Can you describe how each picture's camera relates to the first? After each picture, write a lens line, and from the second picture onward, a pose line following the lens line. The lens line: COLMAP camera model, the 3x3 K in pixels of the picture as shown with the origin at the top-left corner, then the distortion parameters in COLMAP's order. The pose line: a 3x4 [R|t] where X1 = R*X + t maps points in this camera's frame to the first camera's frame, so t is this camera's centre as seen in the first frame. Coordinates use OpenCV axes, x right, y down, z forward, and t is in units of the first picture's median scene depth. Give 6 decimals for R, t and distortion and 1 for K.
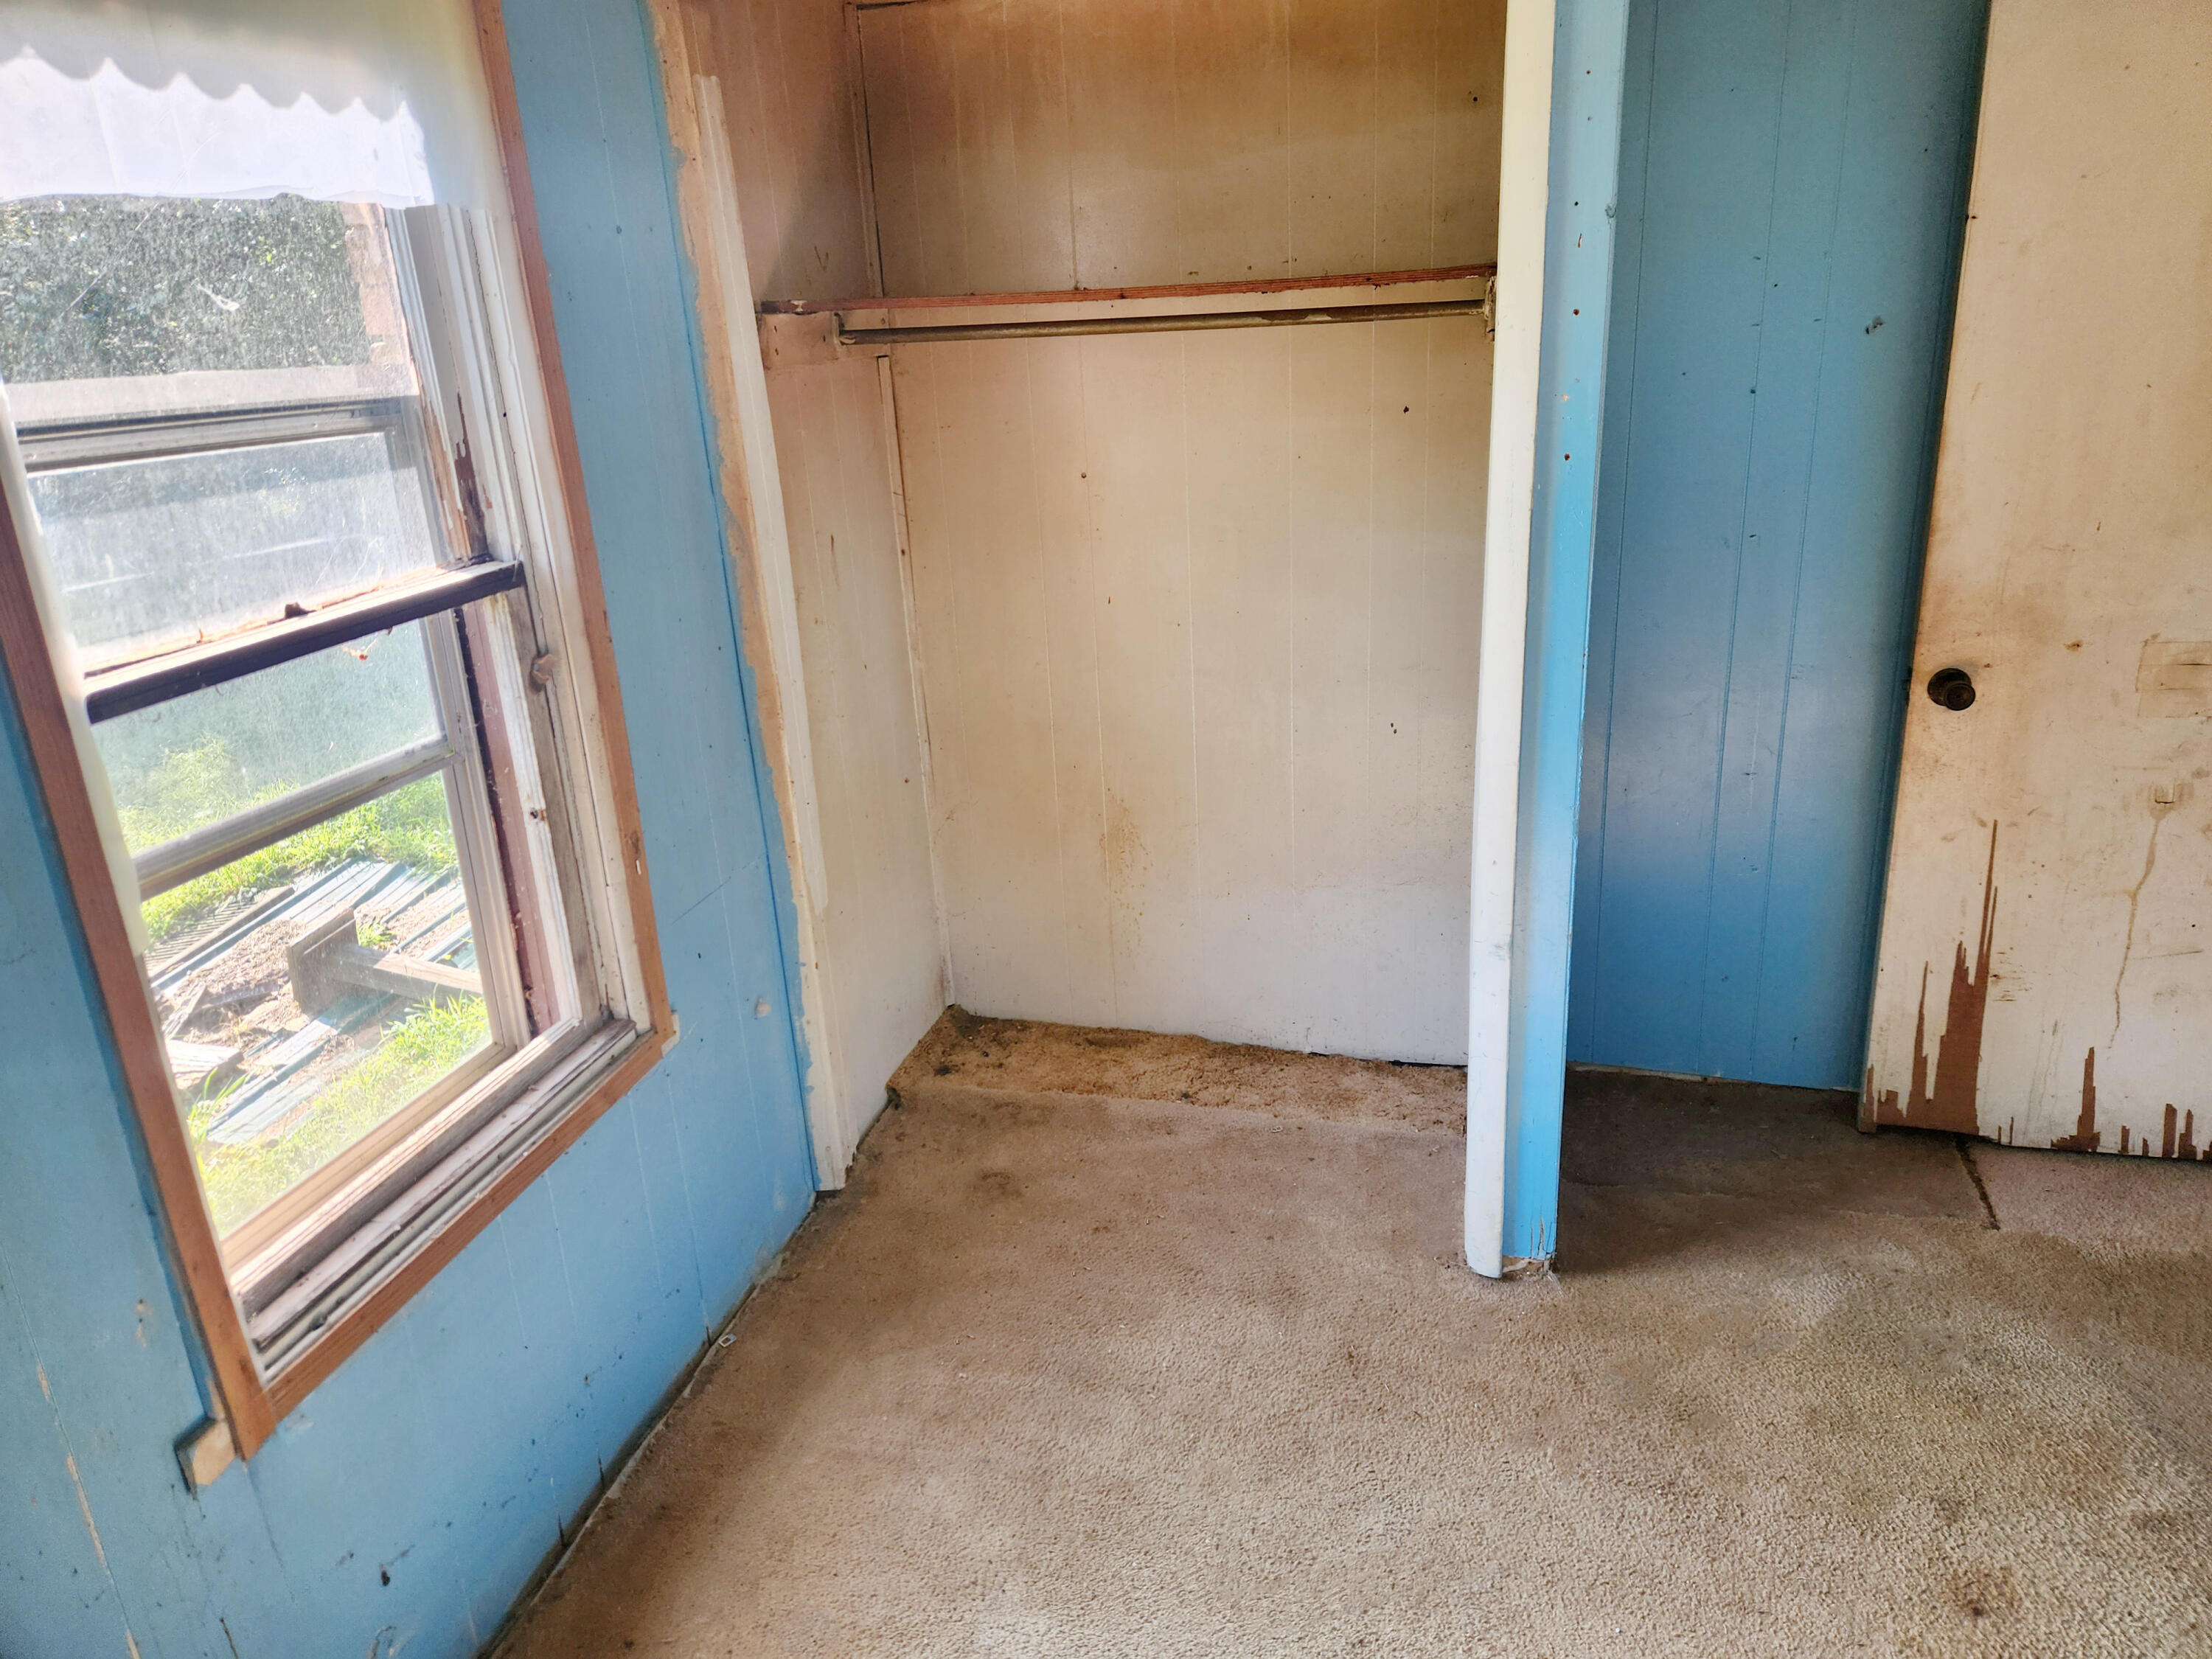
lens RADIAL K [[1456.8, 0, 1103.0], [0, 1456.8, 787.5], [0, 0, 1]] dist [0.075803, -0.067680]
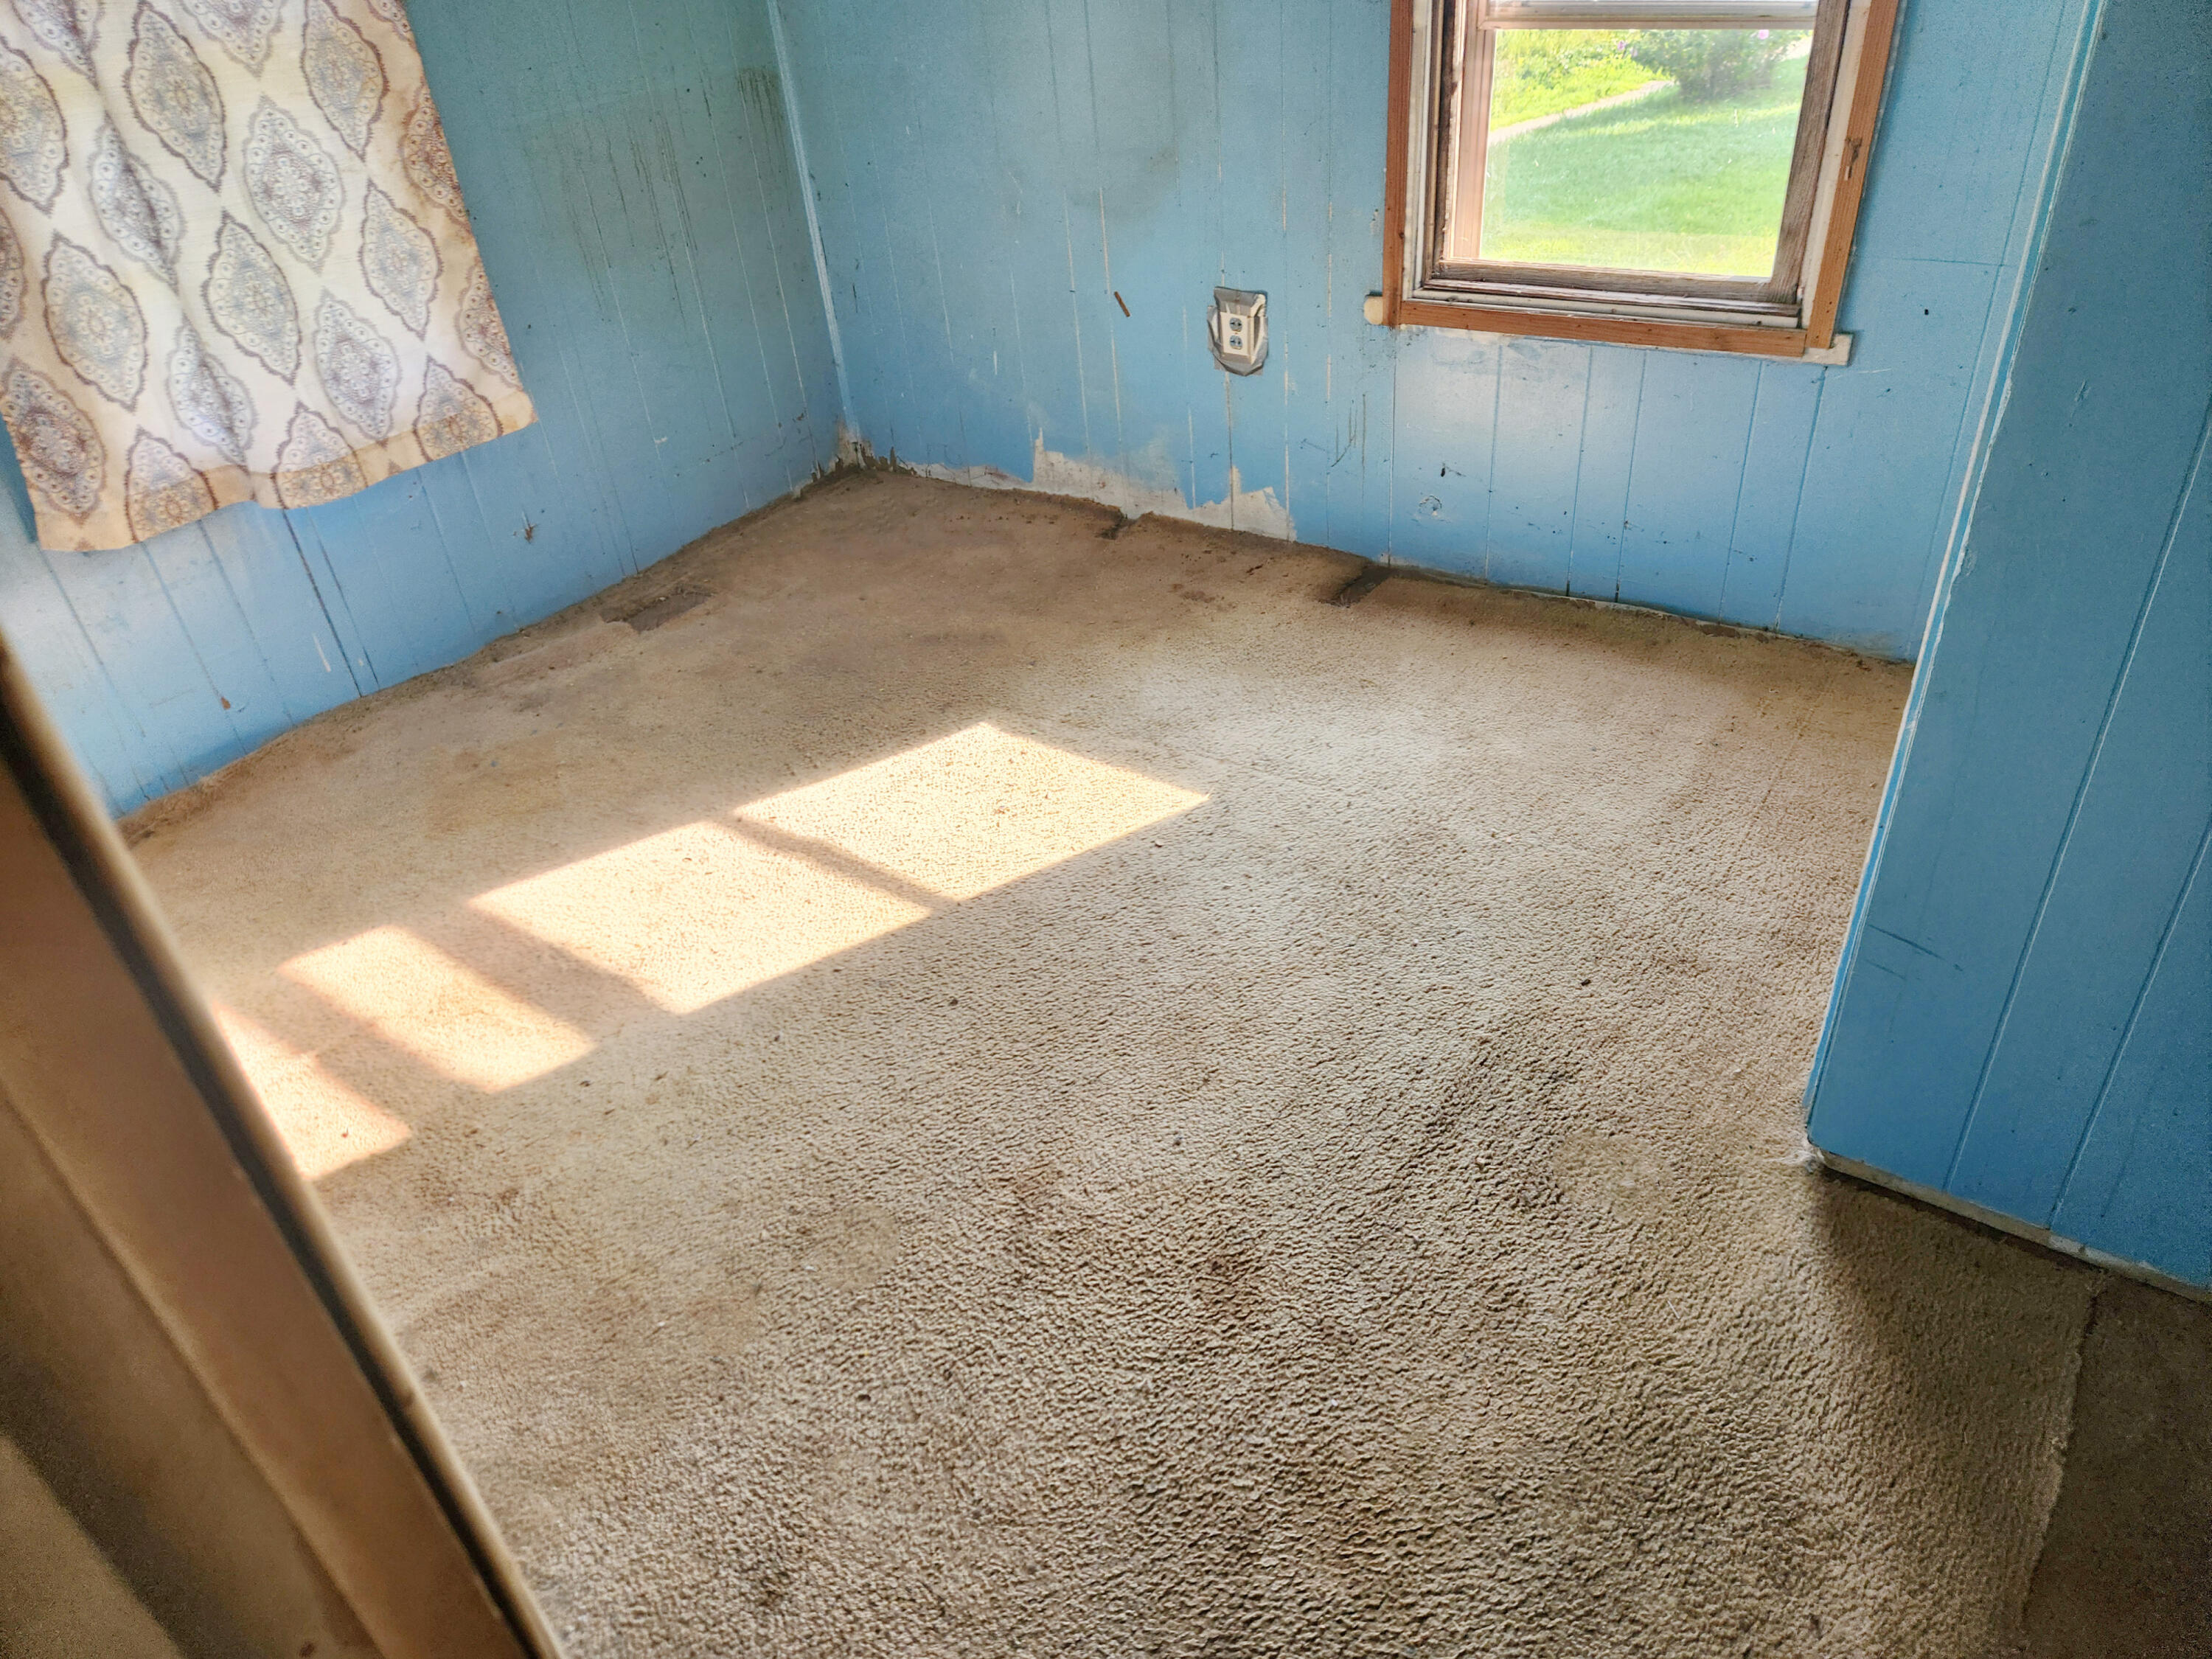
lens RADIAL K [[1456.8, 0, 1103.0], [0, 1456.8, 787.5], [0, 0, 1]] dist [0.075803, -0.067680]
pose [[-0.363818, 0.573076, -0.734316, 0.947078], [-0.190336, 0.725969, 0.660864, -0.234966], [0.911816, 0.380201, -0.155044, 0.806797]]
